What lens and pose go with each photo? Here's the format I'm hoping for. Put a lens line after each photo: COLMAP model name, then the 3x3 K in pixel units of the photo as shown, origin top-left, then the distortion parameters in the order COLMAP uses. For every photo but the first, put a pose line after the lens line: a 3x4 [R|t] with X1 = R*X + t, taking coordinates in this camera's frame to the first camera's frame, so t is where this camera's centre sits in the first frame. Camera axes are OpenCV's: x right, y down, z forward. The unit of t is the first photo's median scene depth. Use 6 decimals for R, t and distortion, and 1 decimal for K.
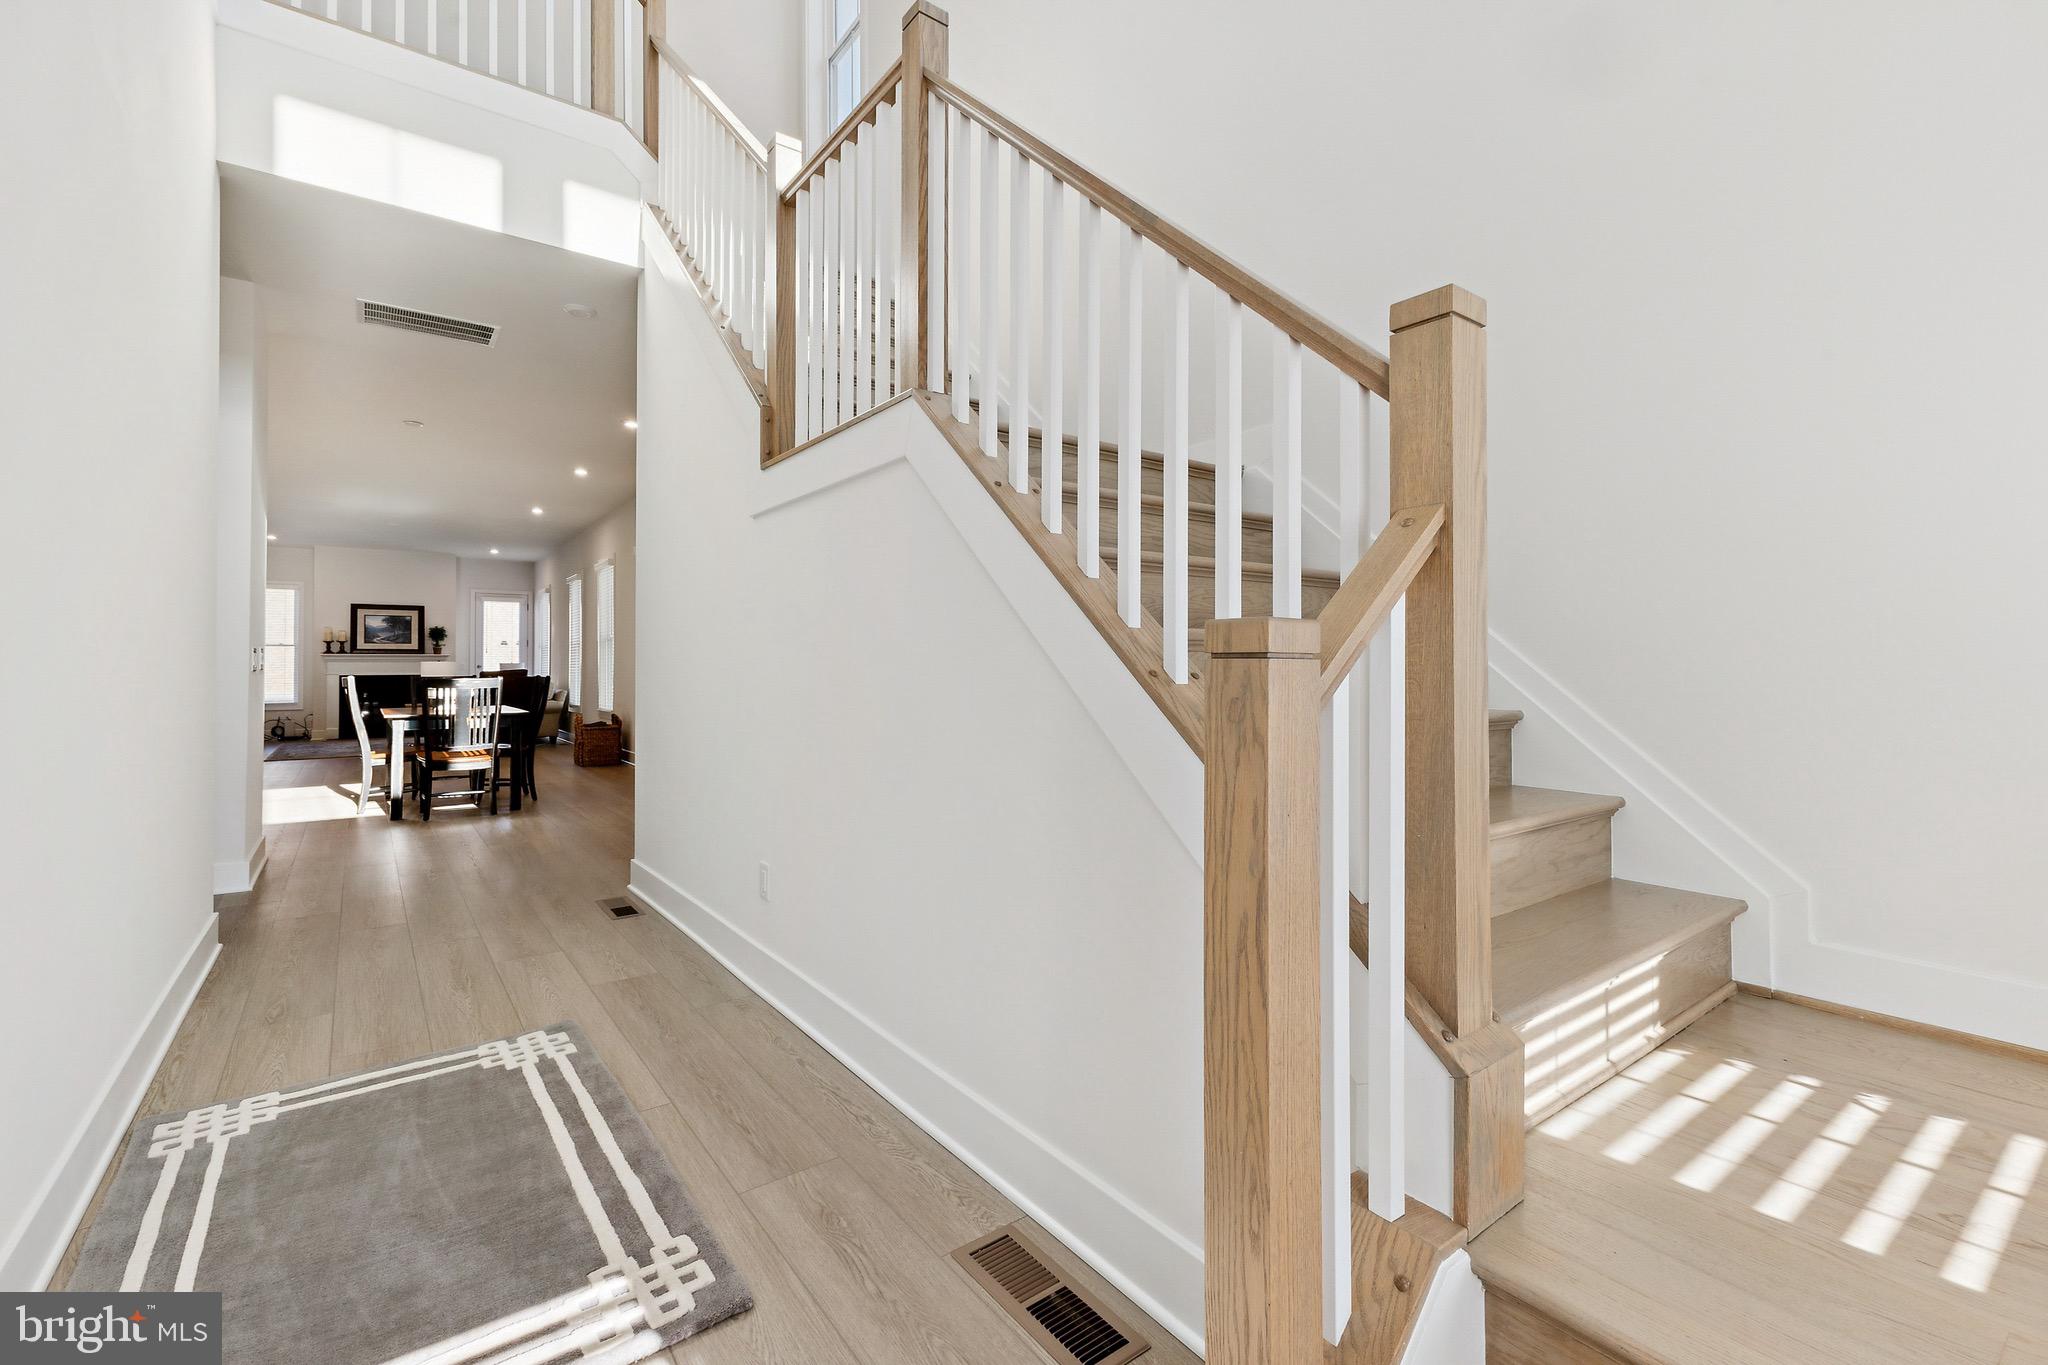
lens RADIAL K [[895.9, 0, 1029.6], [0, 895.9, 666.2], [0, 0, 1]] dist [0.012108, 0.000855]
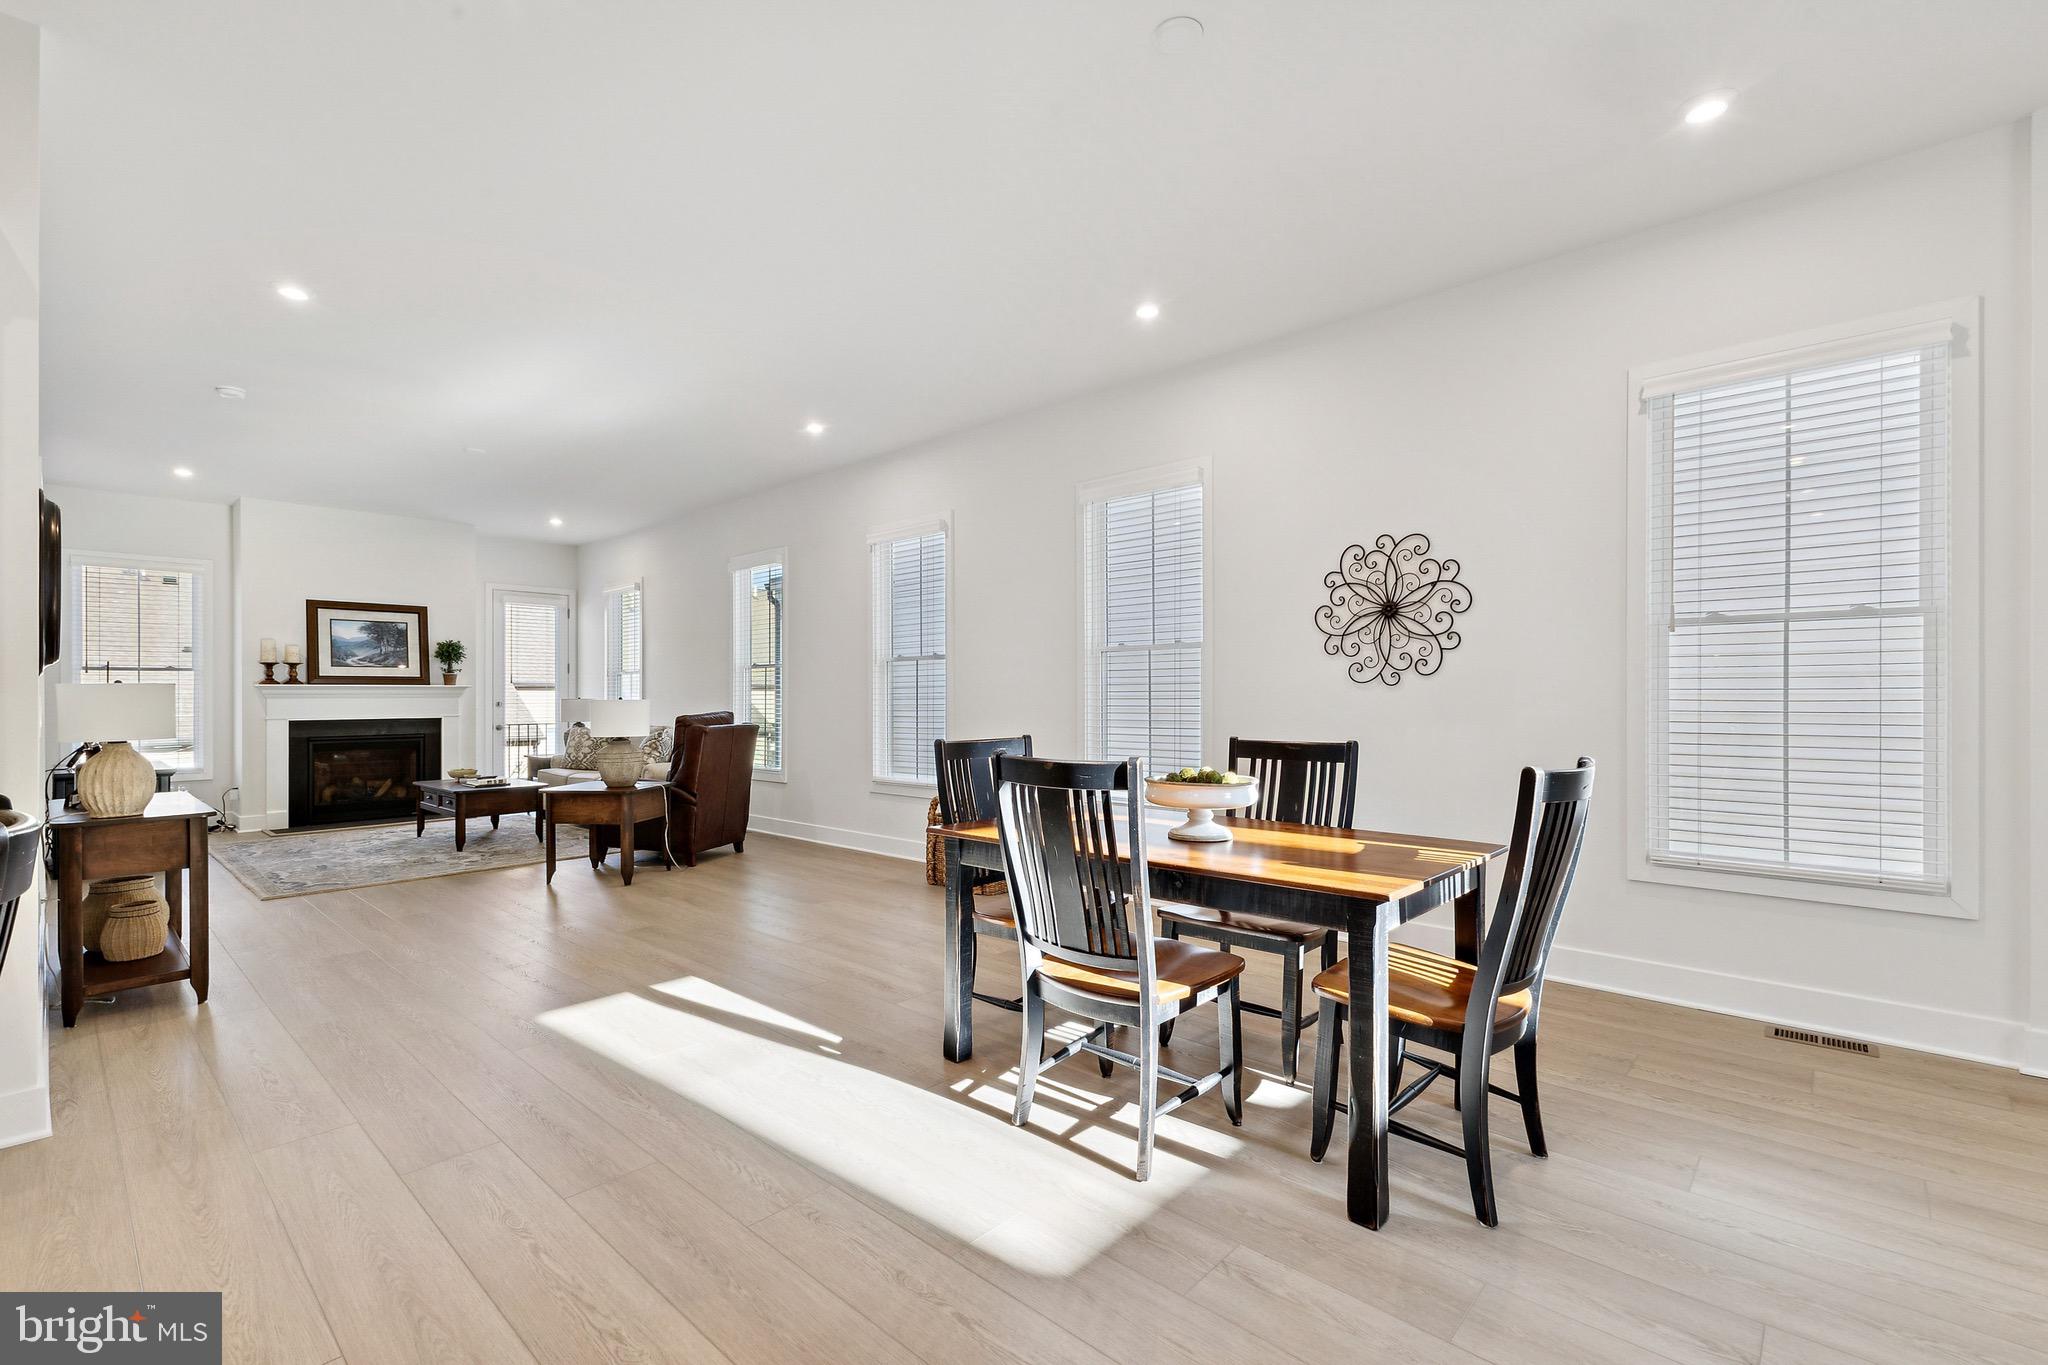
lens RADIAL K [[895.9, 0, 1035.1], [0, 895.9, 693.8], [0, 0, 1]] dist [0.012108, 0.000855]
pose [[0.981294, -0.002111, 0.192505, -0.391318], [0.002907, 0.999988, -0.003854, -0.003727], [-0.192495, 0.004341, 0.981288, 0.321045]]
